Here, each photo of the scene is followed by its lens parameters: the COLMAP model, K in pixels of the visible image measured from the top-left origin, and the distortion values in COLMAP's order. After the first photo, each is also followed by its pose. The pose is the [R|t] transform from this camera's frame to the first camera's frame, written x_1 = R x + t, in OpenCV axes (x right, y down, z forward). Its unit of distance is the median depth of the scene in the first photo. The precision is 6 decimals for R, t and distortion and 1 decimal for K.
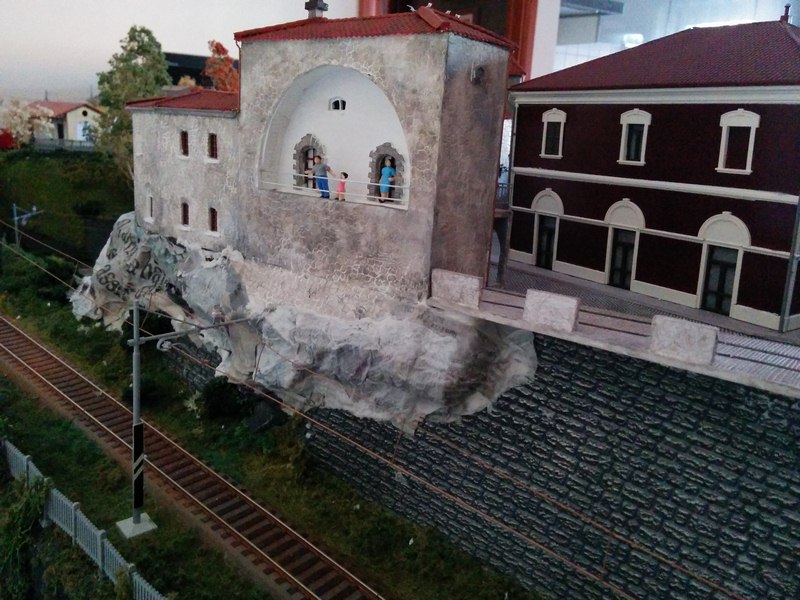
lens RADIAL K [[711.0, 0, 400.0], [0, 711.0, 300.0], [0, 0, 1]] dist [0.086002, -0.131875]
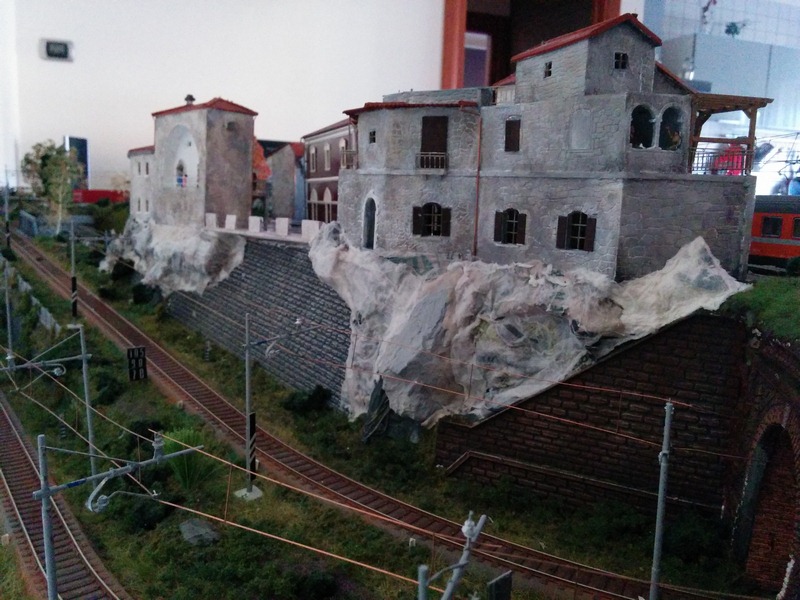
lens RADIAL K [[712.6, 0, 400.0], [0, 712.6, 300.0], [0, 0, 1]] dist [0.005251, 0.006406]
pose [[0.981863, 0.012700, -0.189168, 1.042867], [-0.033043, 0.993947, -0.104778, 0.428957], [0.186692, 0.109128, 0.976339, -0.984641]]
